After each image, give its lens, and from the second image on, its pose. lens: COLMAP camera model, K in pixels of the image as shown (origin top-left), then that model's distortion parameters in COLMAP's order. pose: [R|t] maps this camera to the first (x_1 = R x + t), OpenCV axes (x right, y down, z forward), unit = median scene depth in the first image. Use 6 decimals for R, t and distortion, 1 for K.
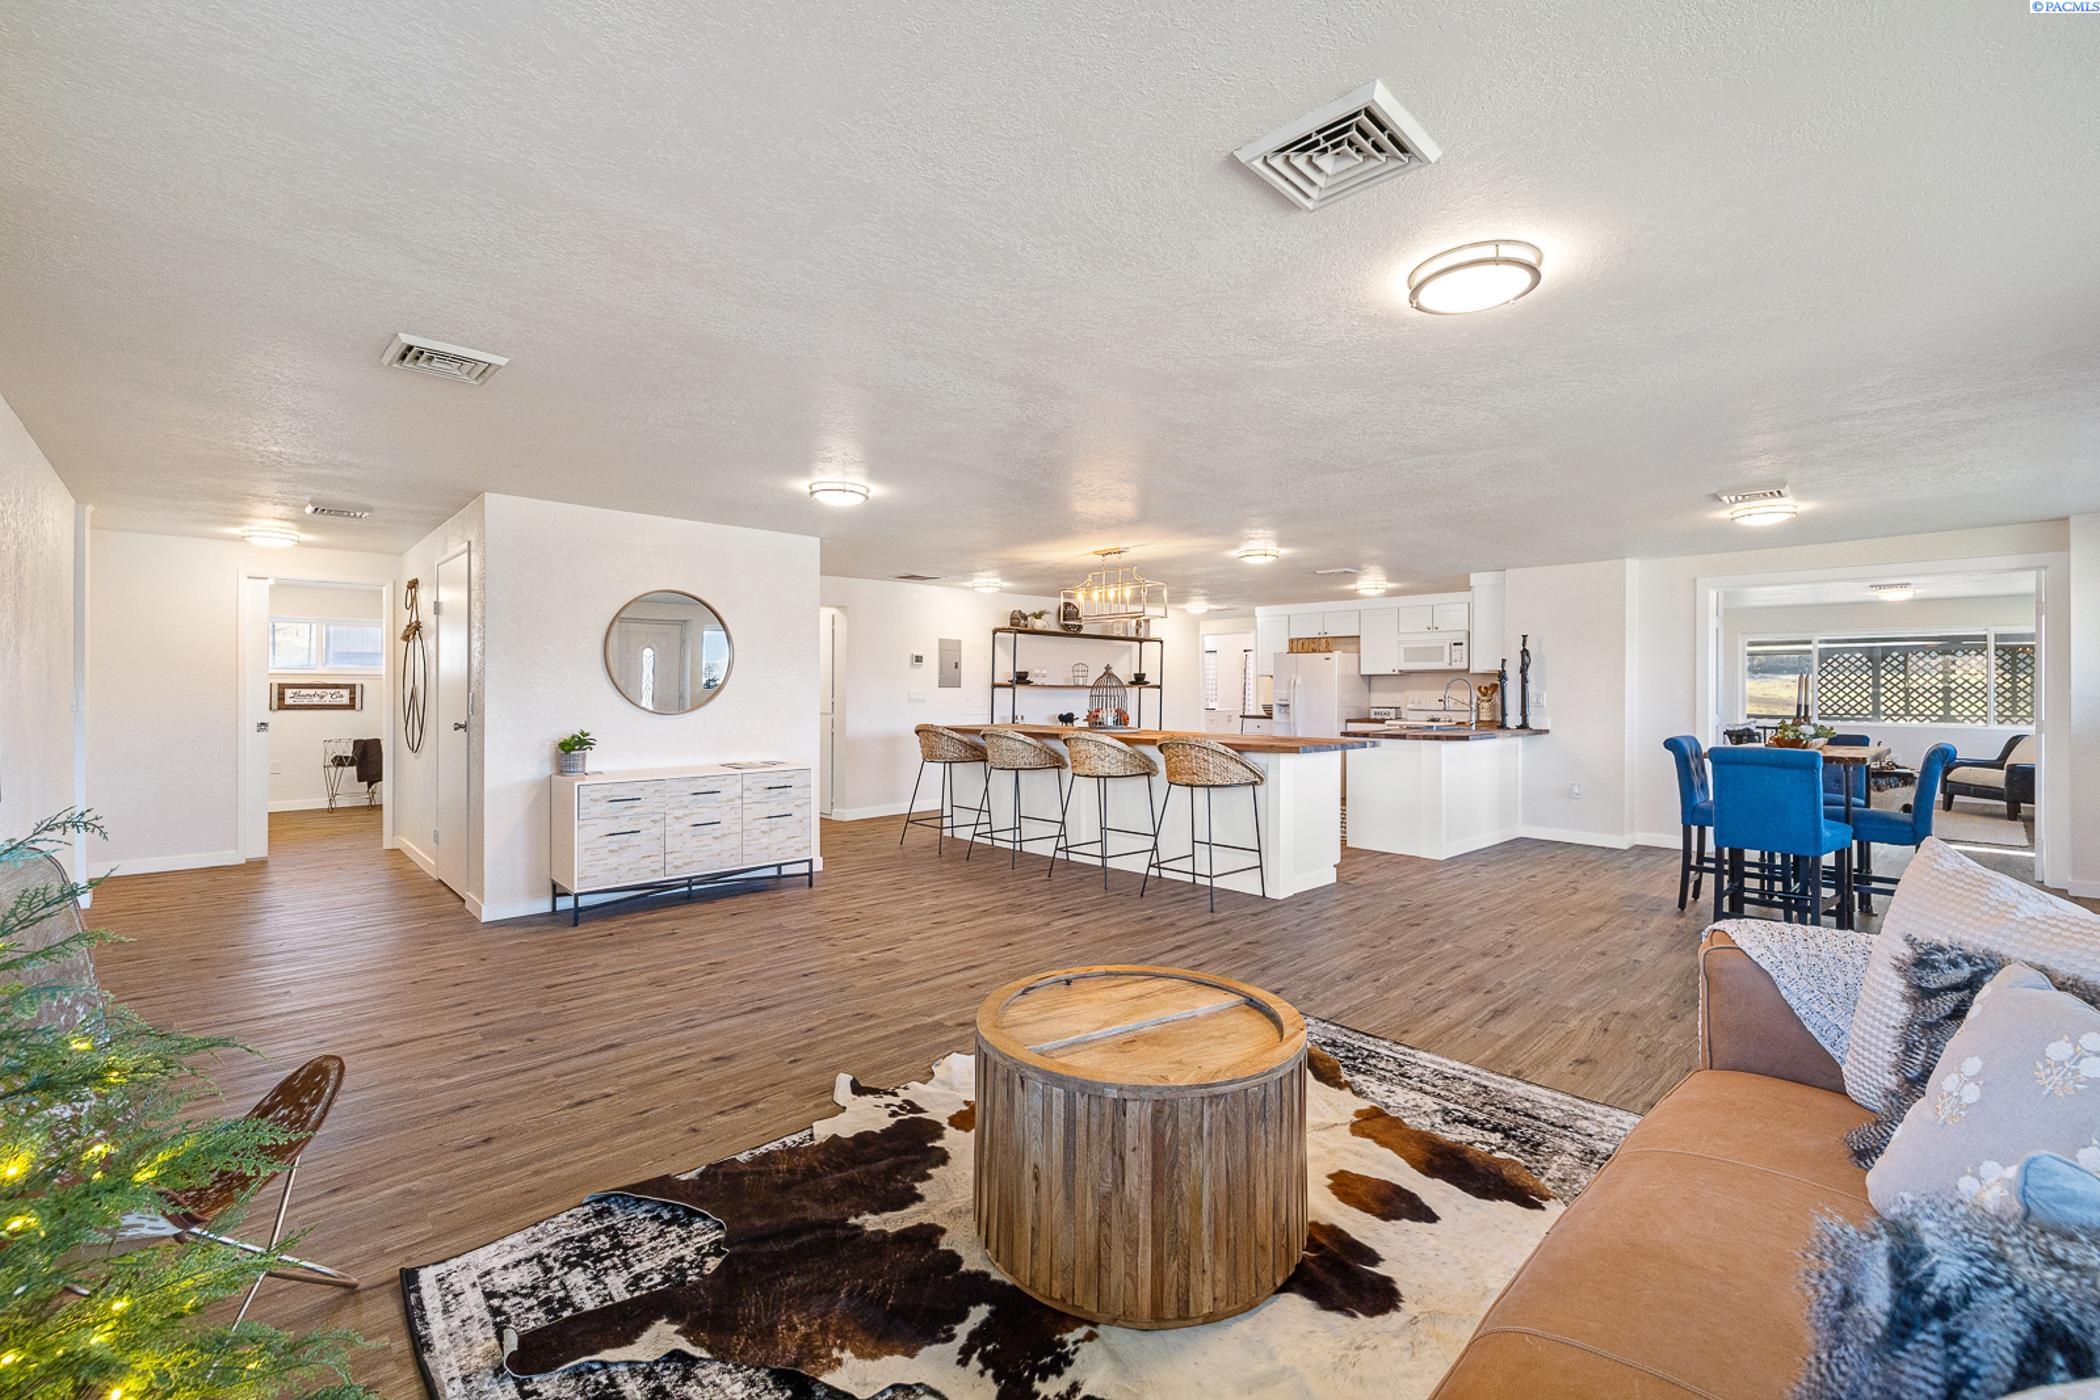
lens RADIAL K [[884.1, 0, 1045.1], [0, 884.1, 691.1], [0, 0, 1]] dist [0.002585, 0.000176]
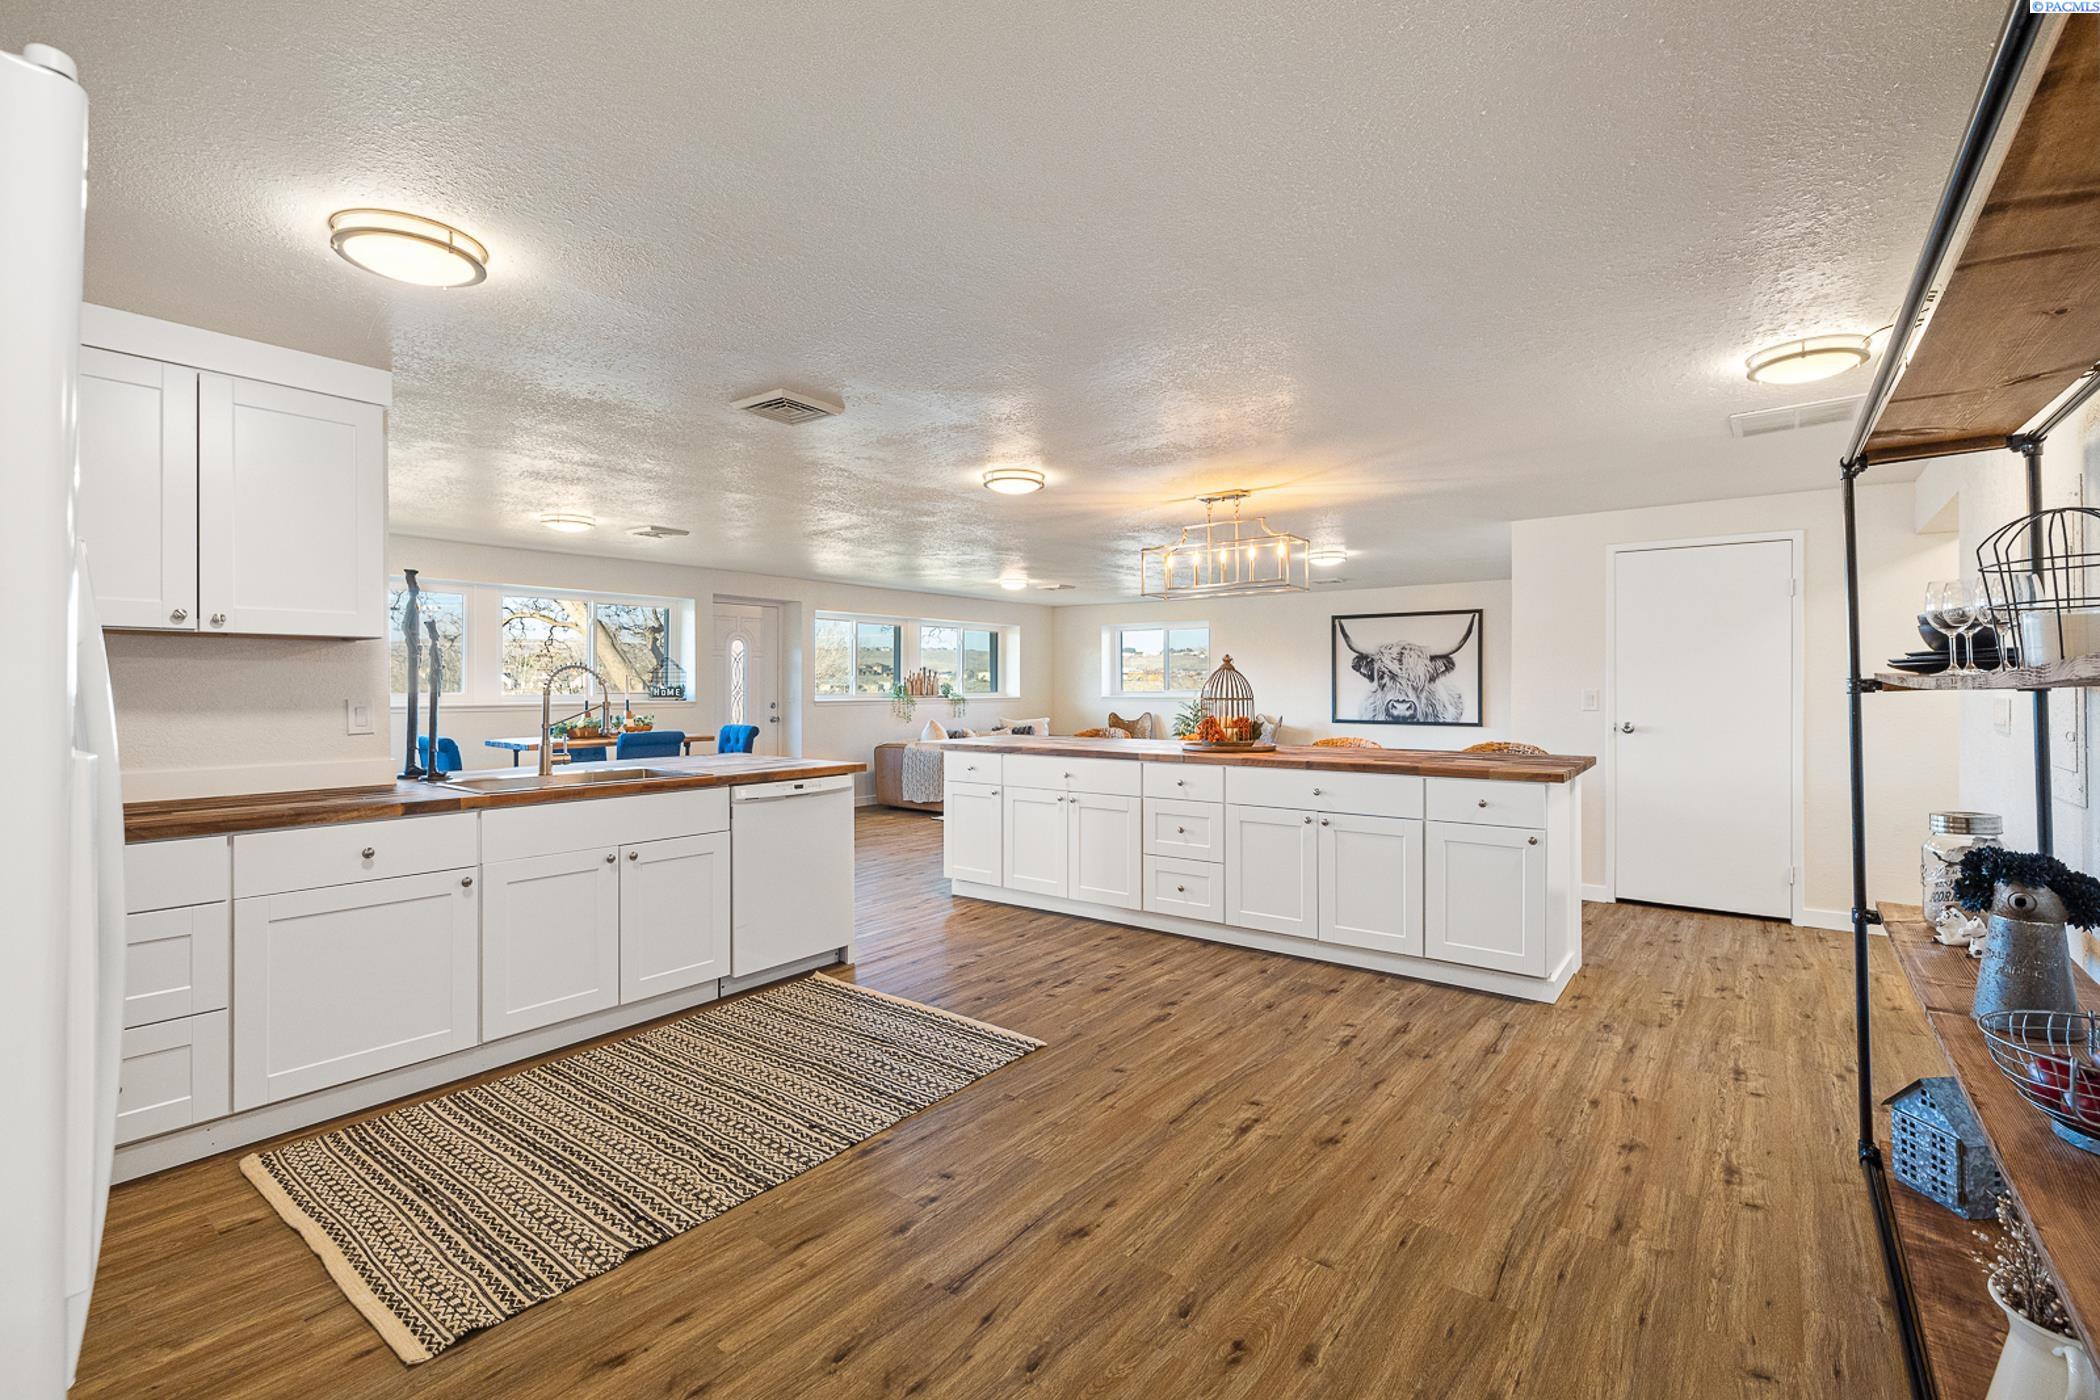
lens RADIAL K [[928.6, 0, 1056.4], [0, 928.6, 685.2], [0, 0, 1]] dist [-0.004671, 0.000013]
pose [[-0.986119, -0.001781, -0.166031, 0.511758], [-0.001994, 0.999997, 0.001117, -0.009705], [0.166028, 0.001432, -0.986120, 2.648475]]
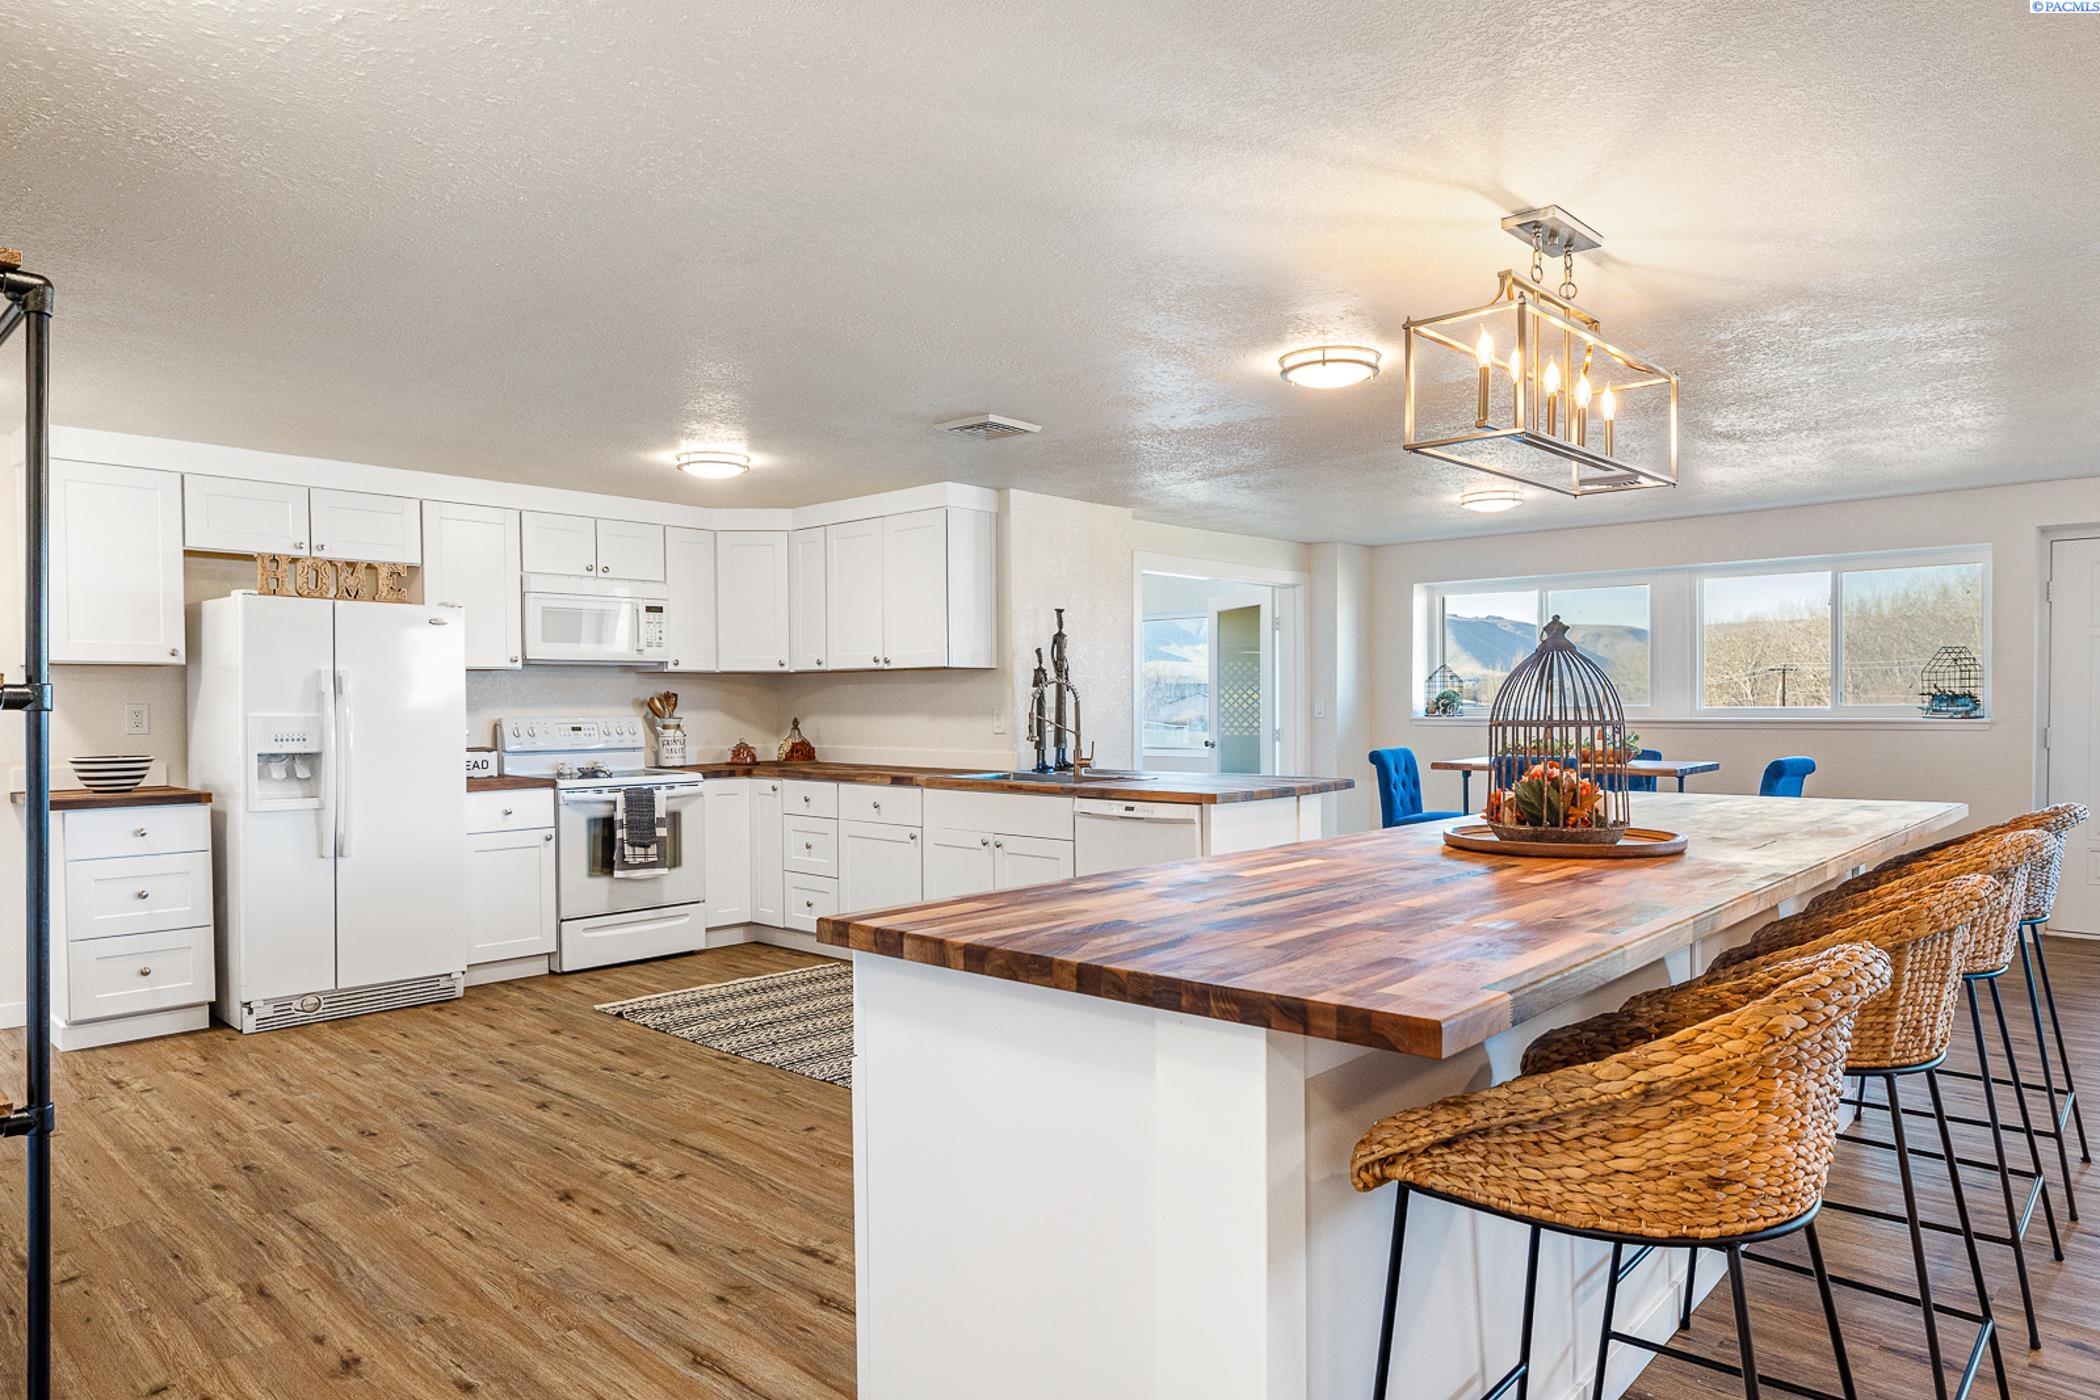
lens RADIAL K [[1278.4, 0, 1041.4], [0, 1278.4, 752.4], [0, 0, 1]] dist [-0.000122, -0.003155]
pose [[-0.062826, -0.039262, 0.997252, -0.521167], [0.007380, 0.999180, 0.039803, -0.004139], [-0.997997, 0.009860, -0.062485, 1.852237]]
